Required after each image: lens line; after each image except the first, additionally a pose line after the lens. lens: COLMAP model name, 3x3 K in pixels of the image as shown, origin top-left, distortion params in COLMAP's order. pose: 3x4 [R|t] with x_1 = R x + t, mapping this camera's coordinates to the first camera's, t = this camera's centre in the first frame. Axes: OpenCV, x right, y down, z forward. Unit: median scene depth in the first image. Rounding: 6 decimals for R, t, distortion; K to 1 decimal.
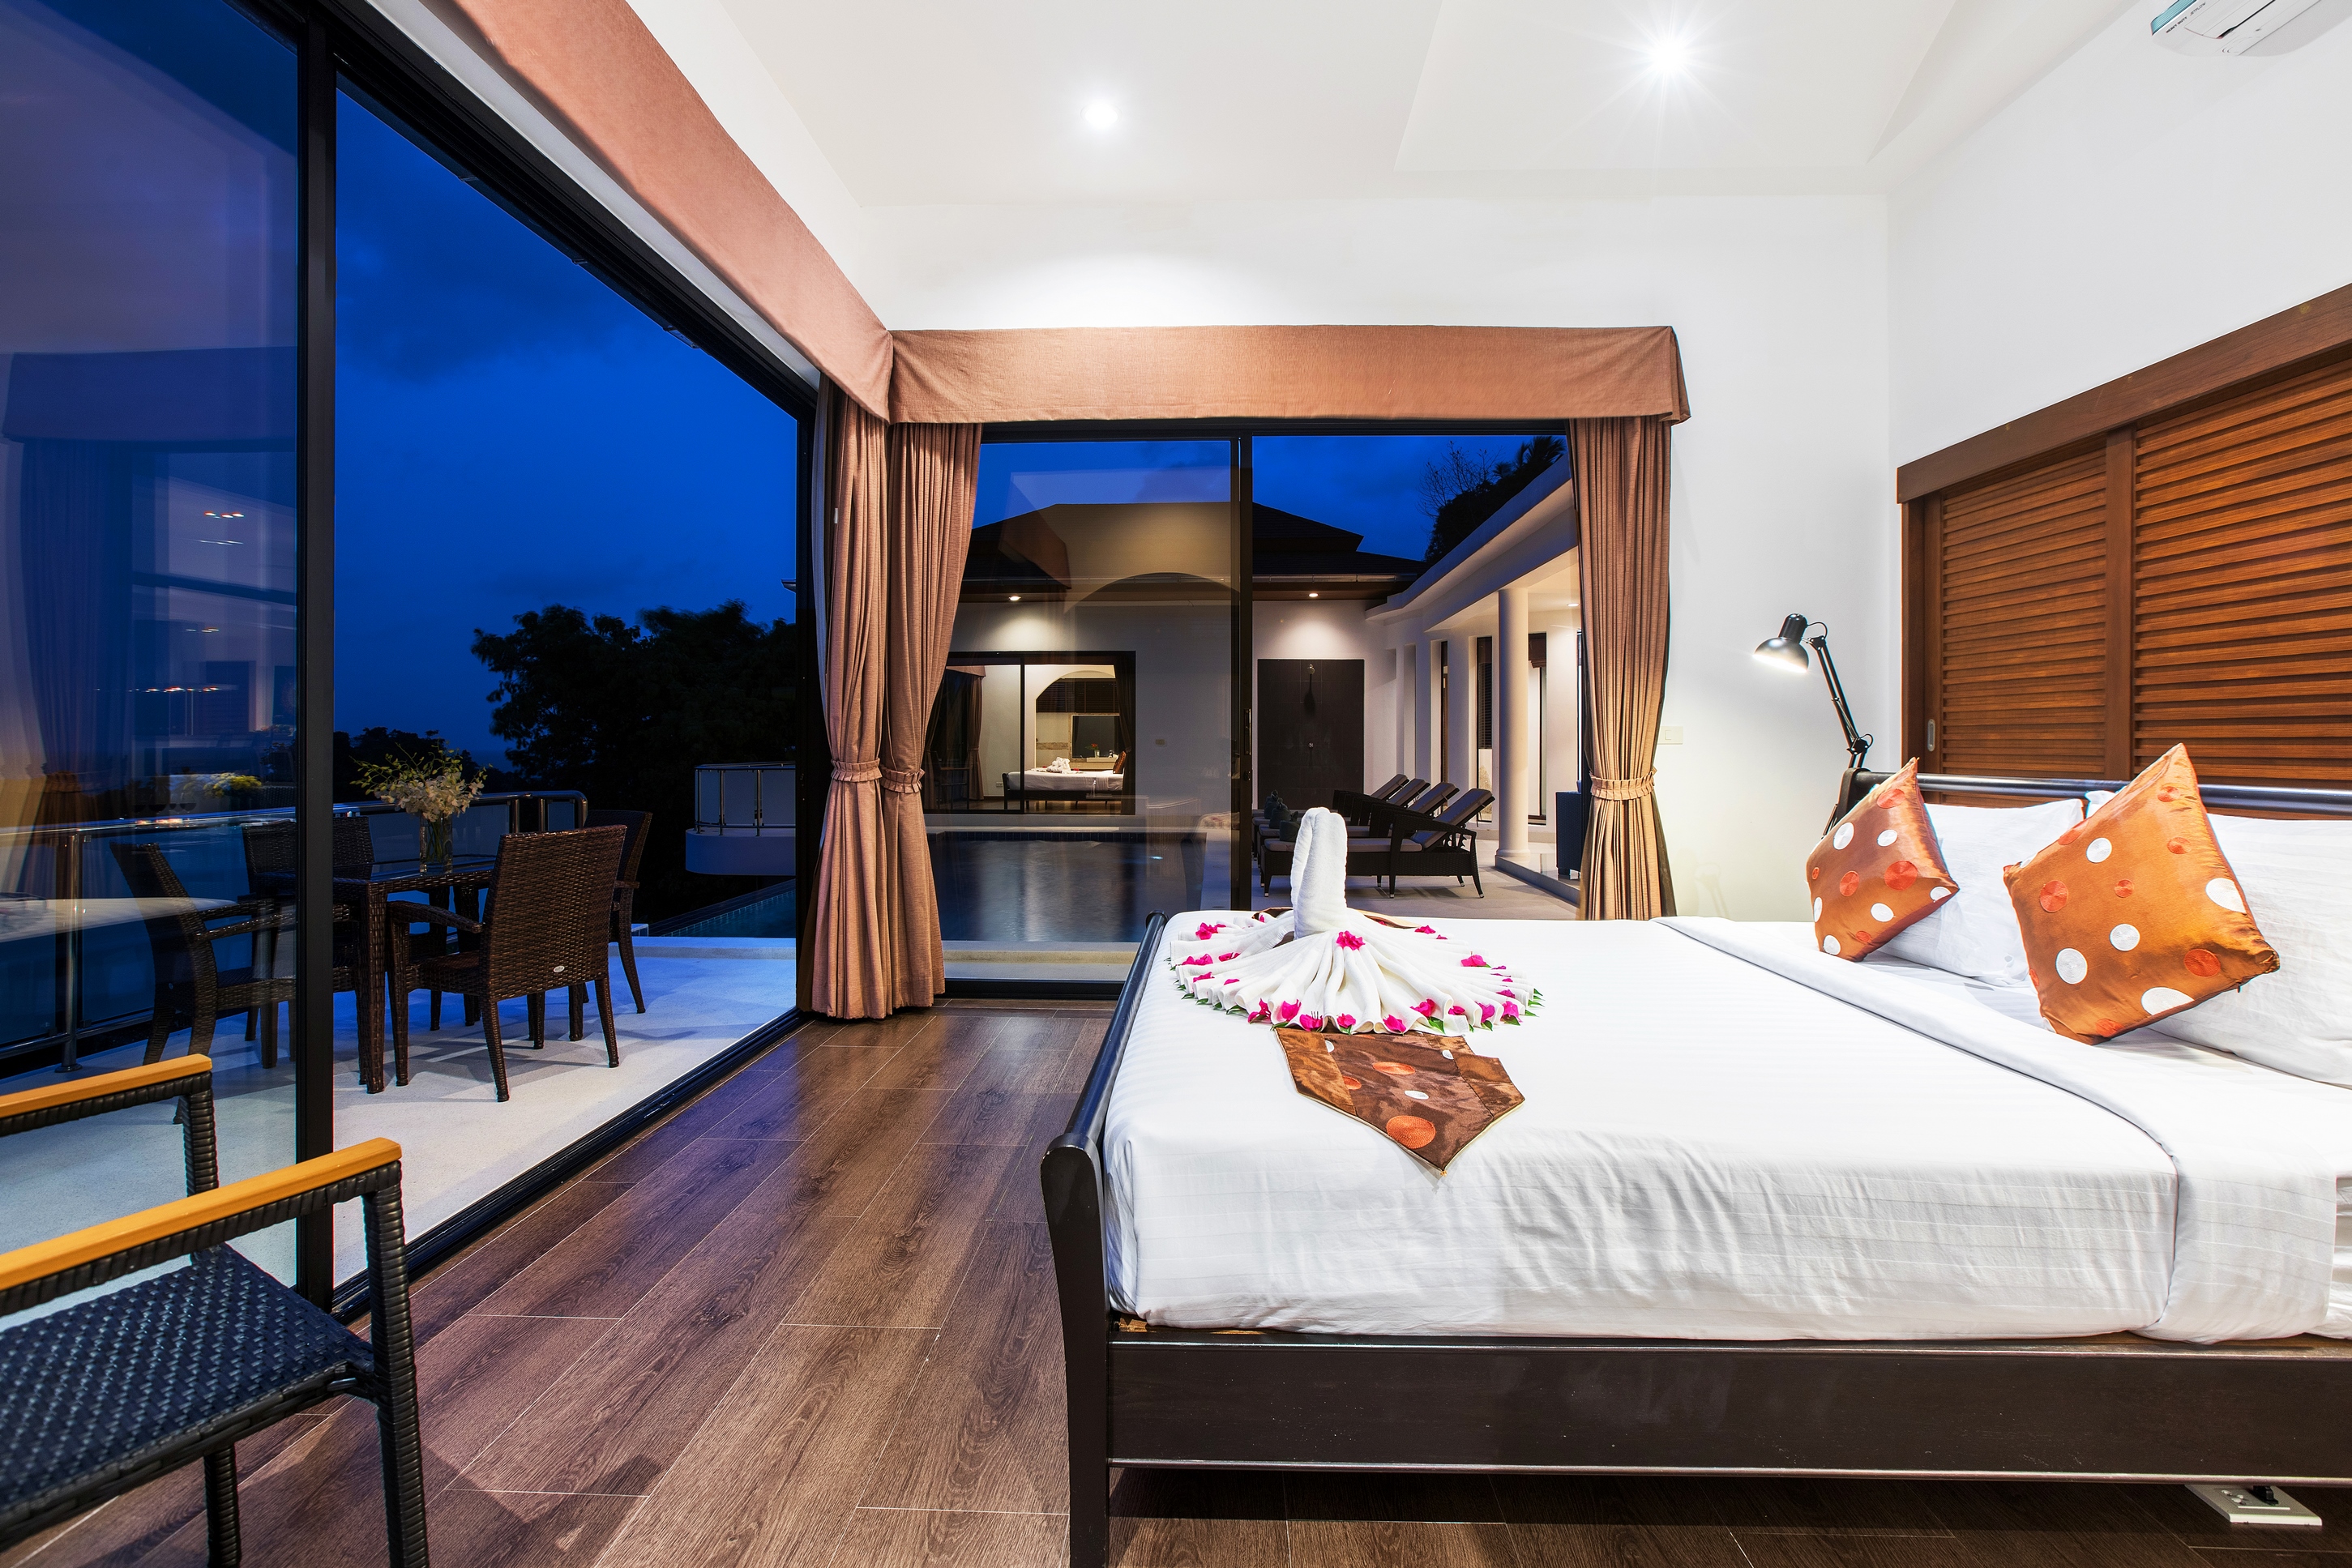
lens RADIAL K [[1091.9, 0, 1121.2], [0, 1091.9, 742.8], [0, 0, 1]] dist [-0.019762, 0.002983]
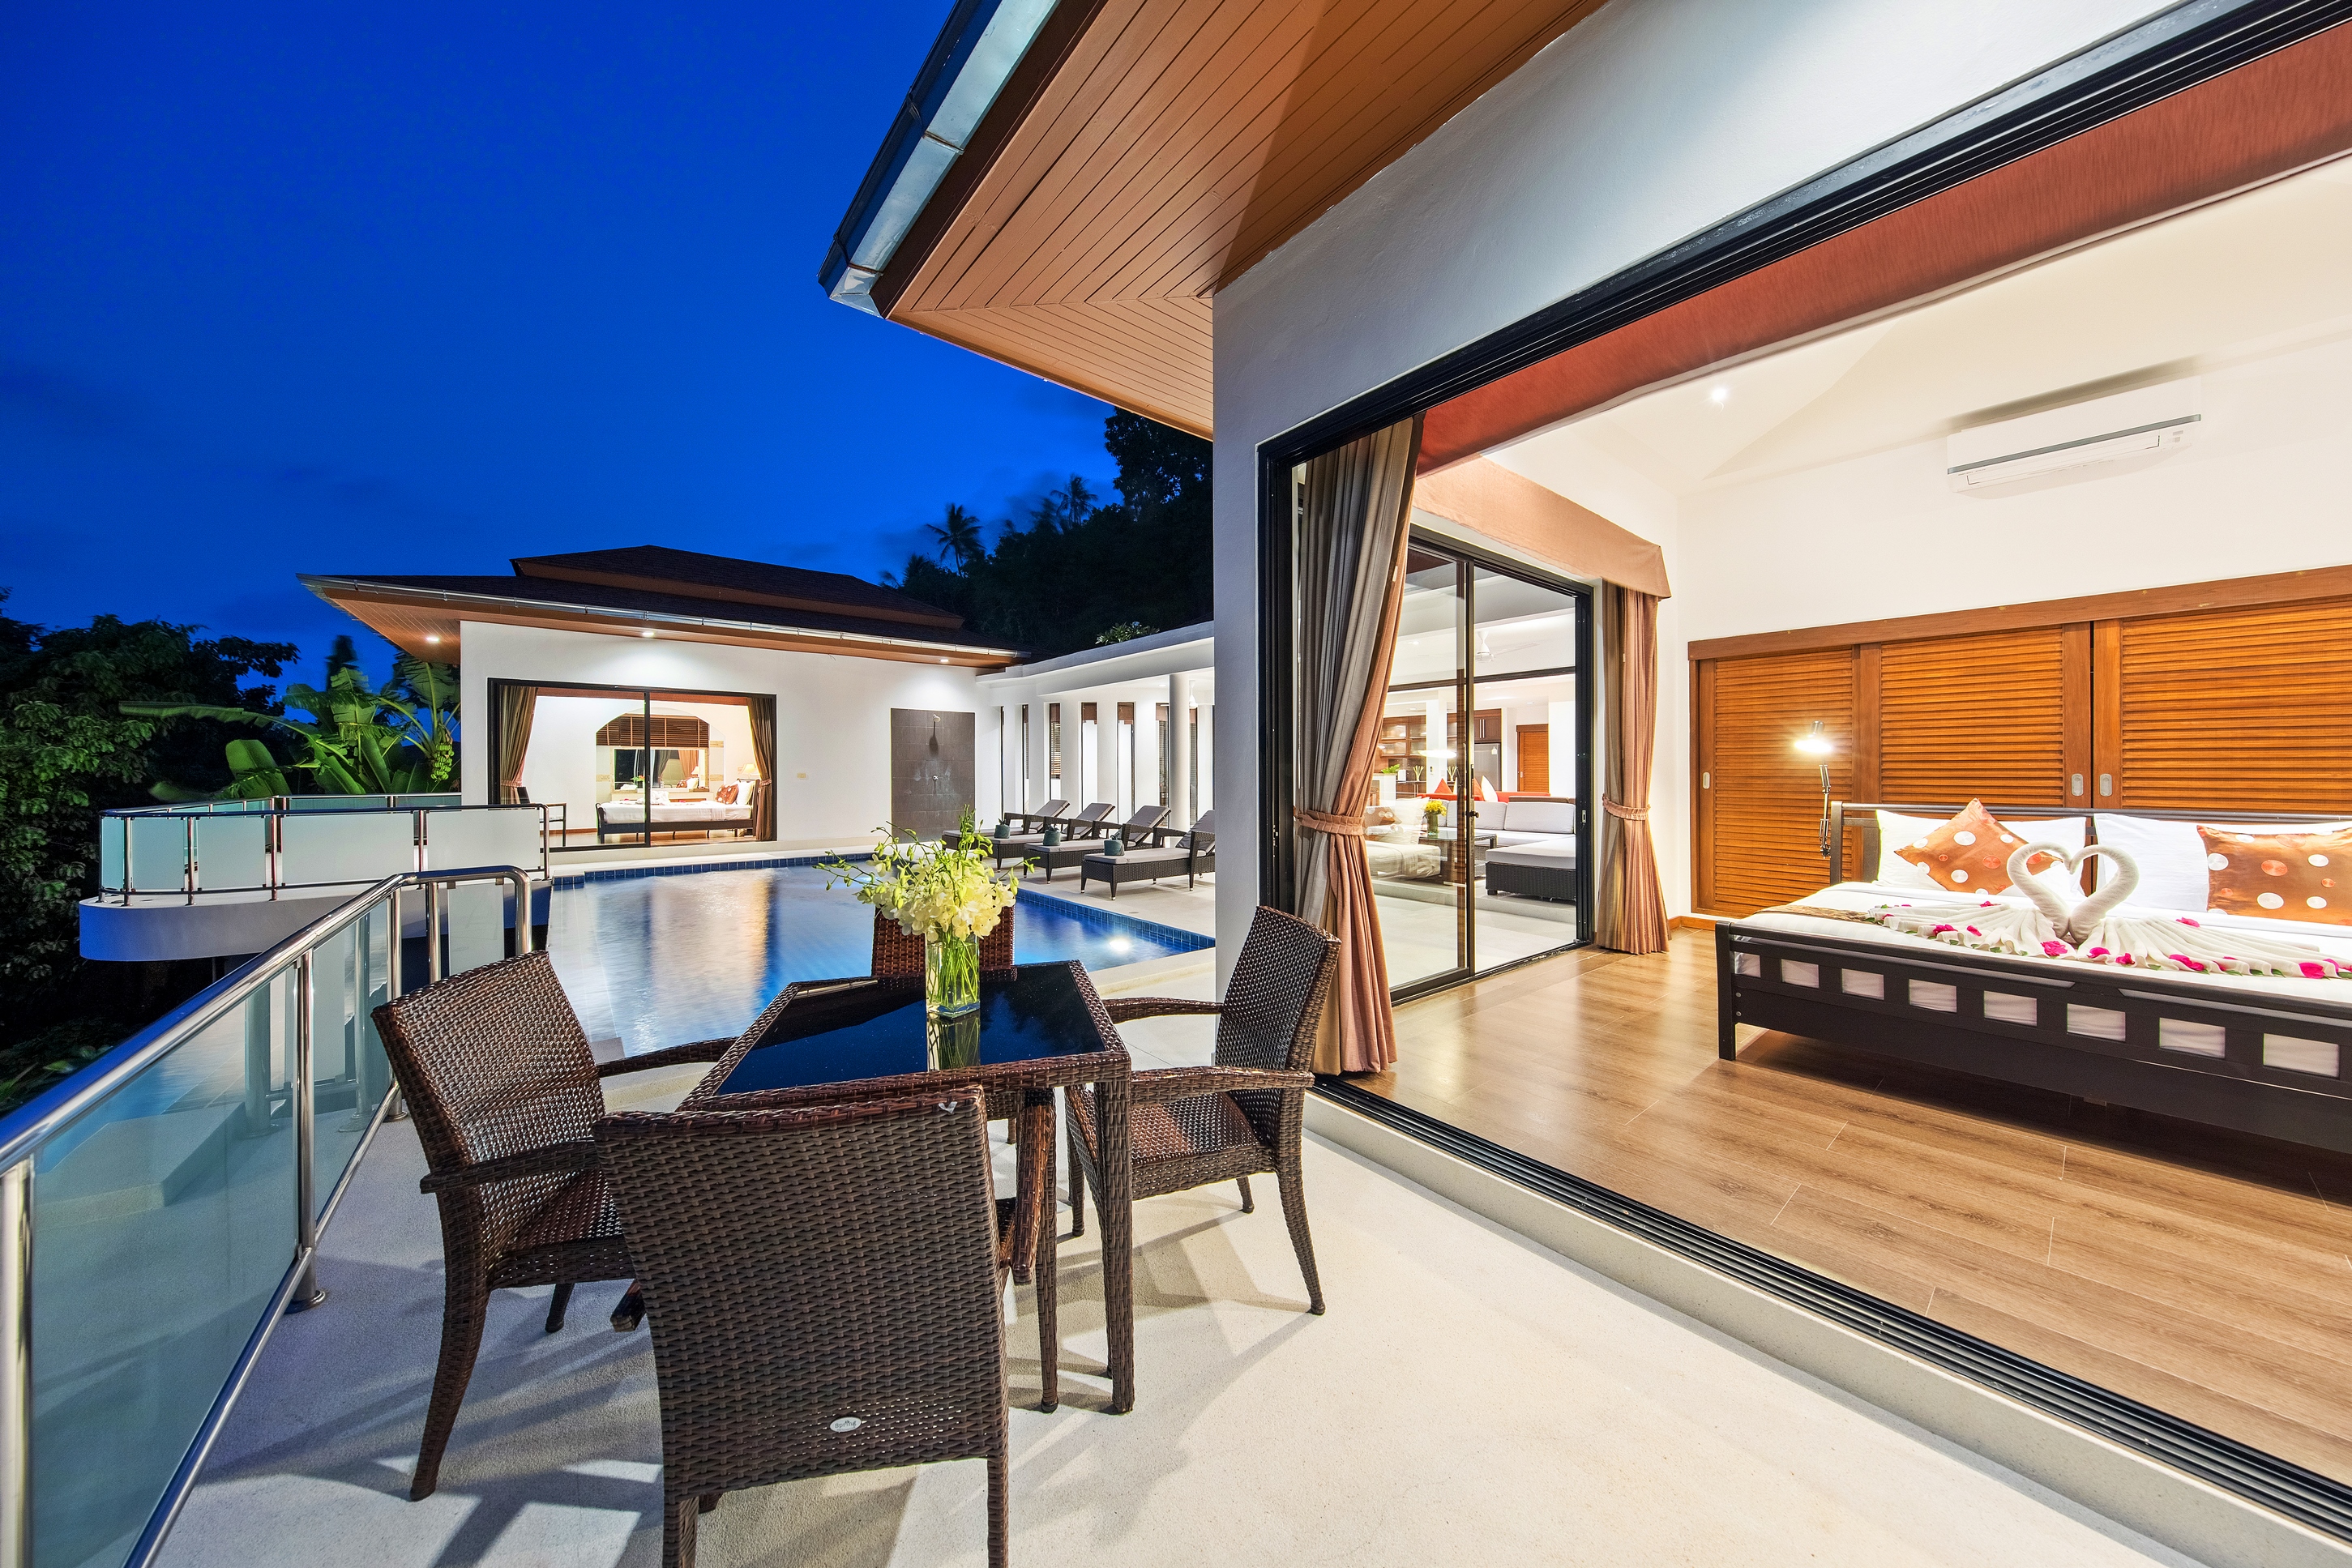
lens RADIAL K [[768.8, 0, 1172.2], [0, 768.8, 779.1], [0, 0, 1]] dist [0.000592, -0.000035]
pose [[0.704914, 0.005761, 0.709269, -0.942282], [-0.008899, 0.999960, 0.000723, -0.002339], [-0.709237, -0.006821, 0.704937, 0.714684]]
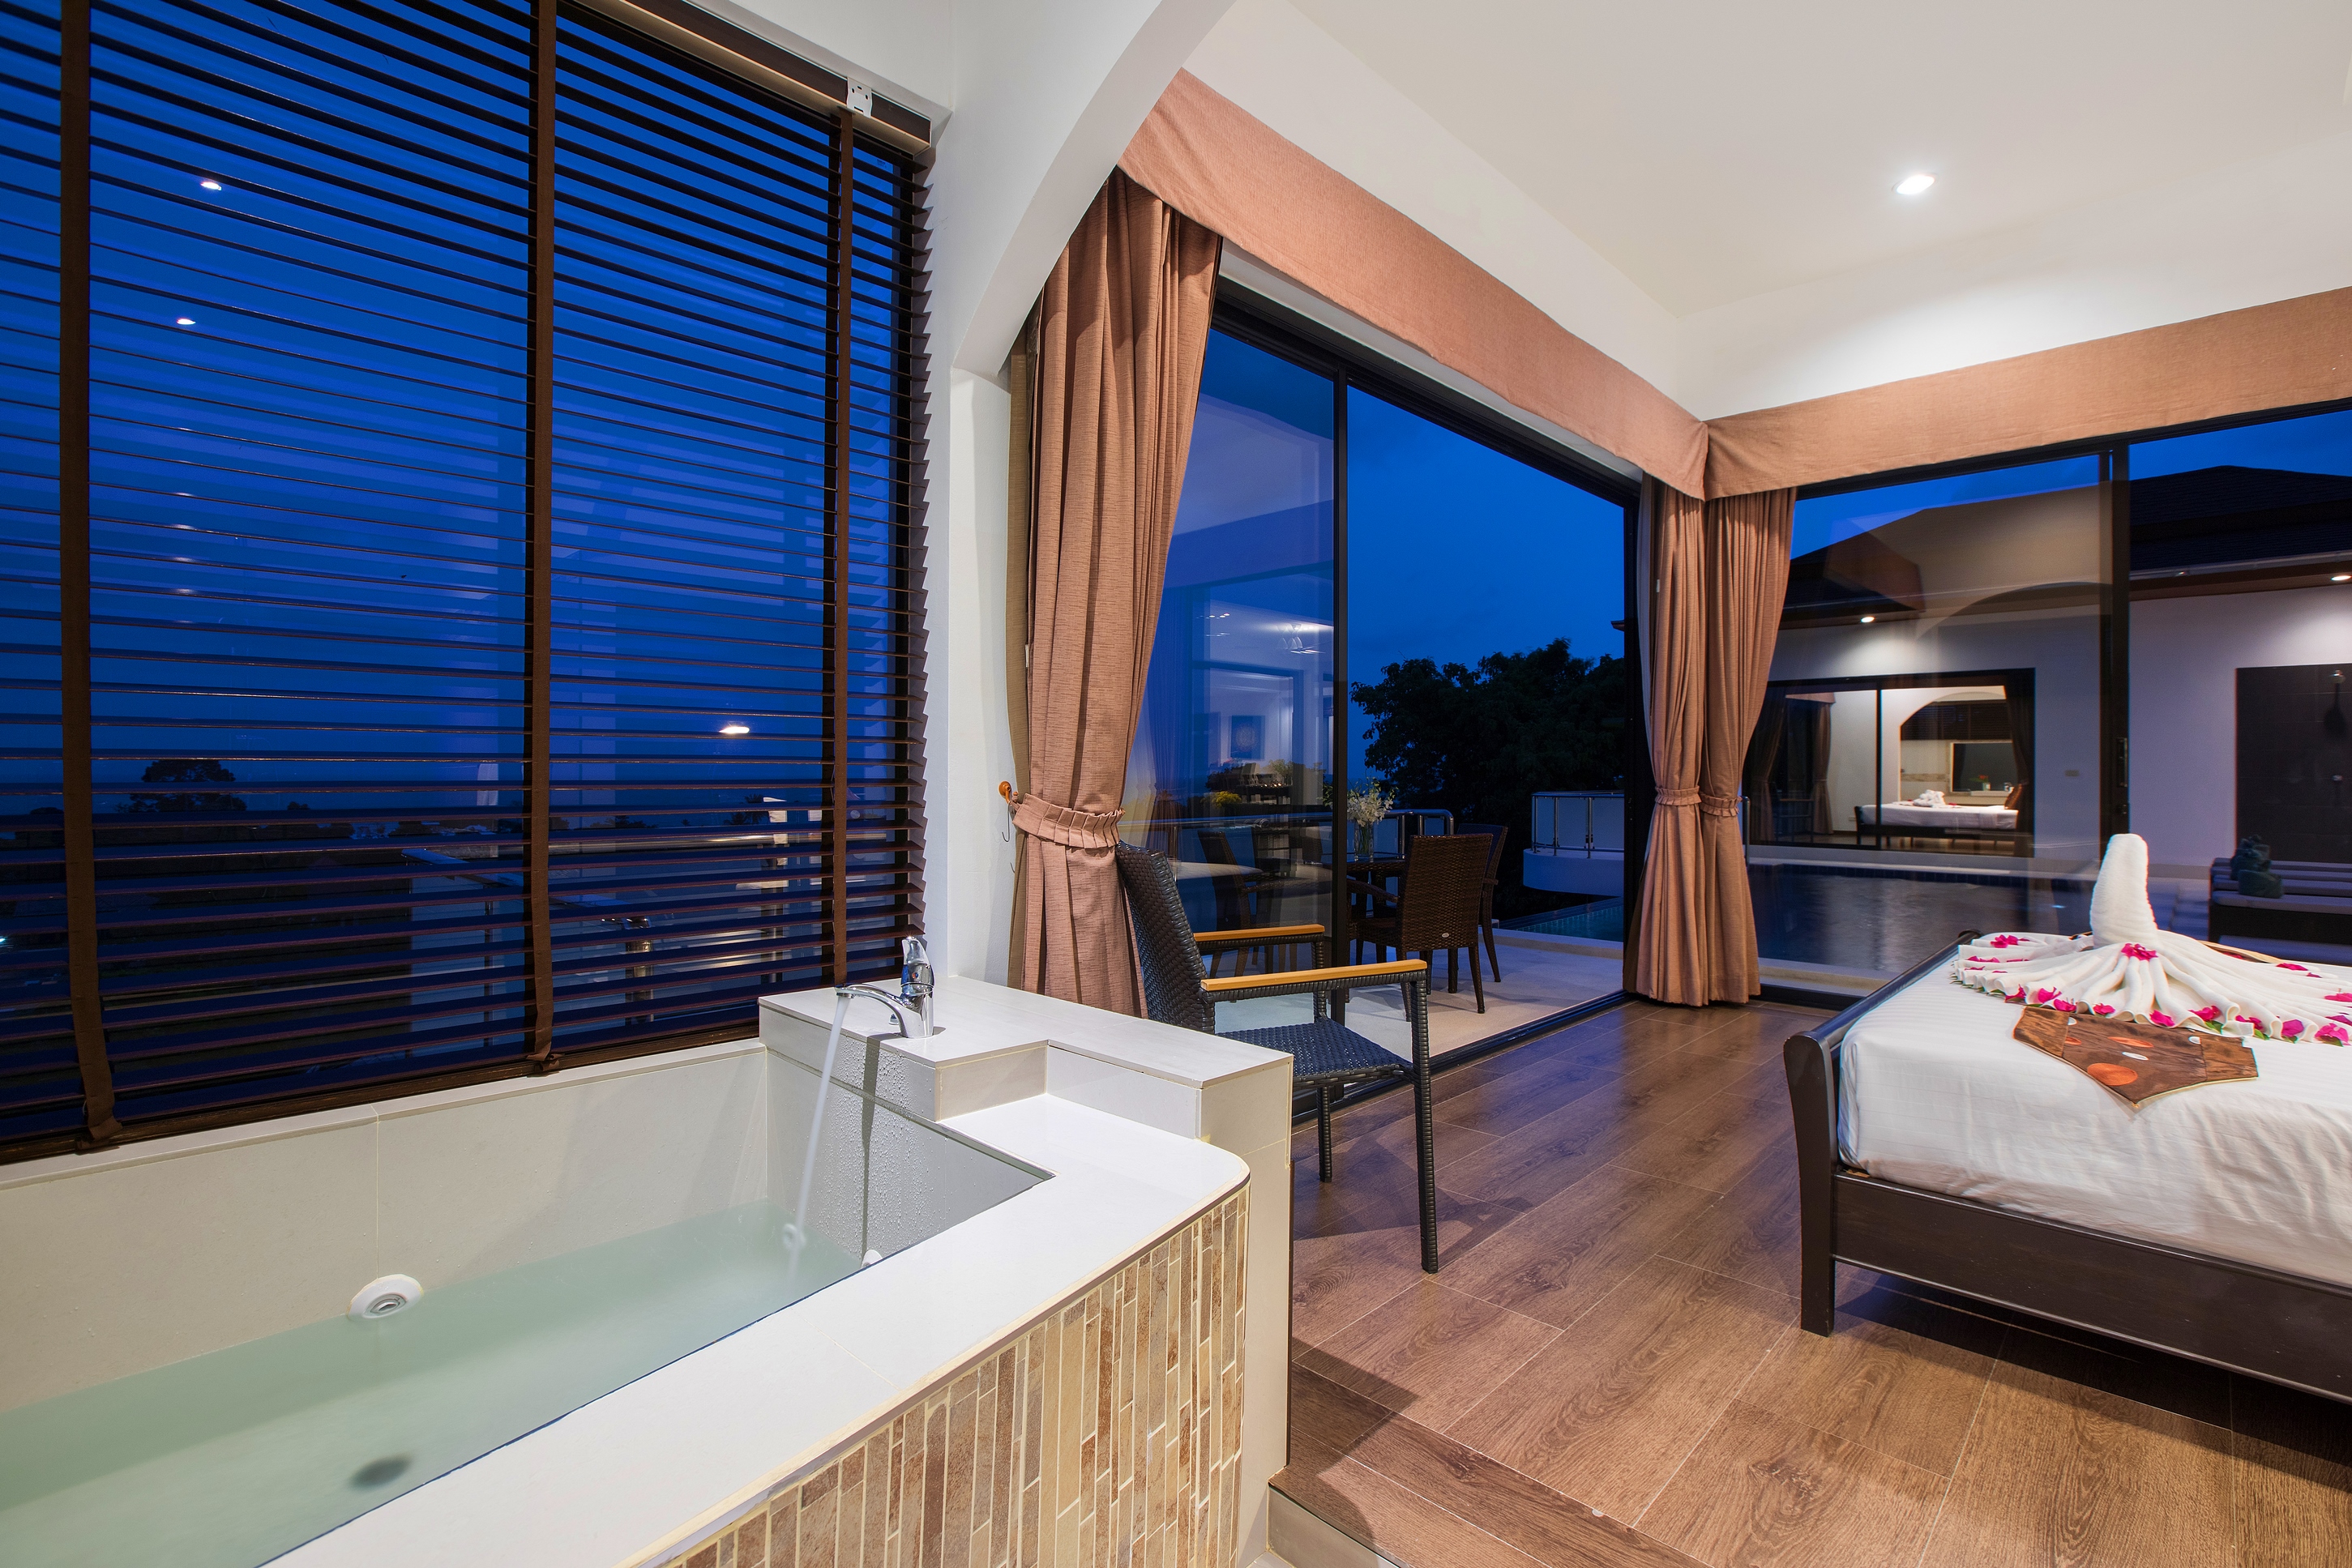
lens RADIAL K [[1091.9, 0, 1165.3], [0, 1091.9, 775.6], [0, 0, 1]] dist [-0.019762, 0.002983]
pose [[0.770456, 0.002986, -0.637486, 0.087686], [-0.002144, 0.999996, 0.002093, 0.002214], [0.637490, -0.000245, 0.770459, -0.281243]]
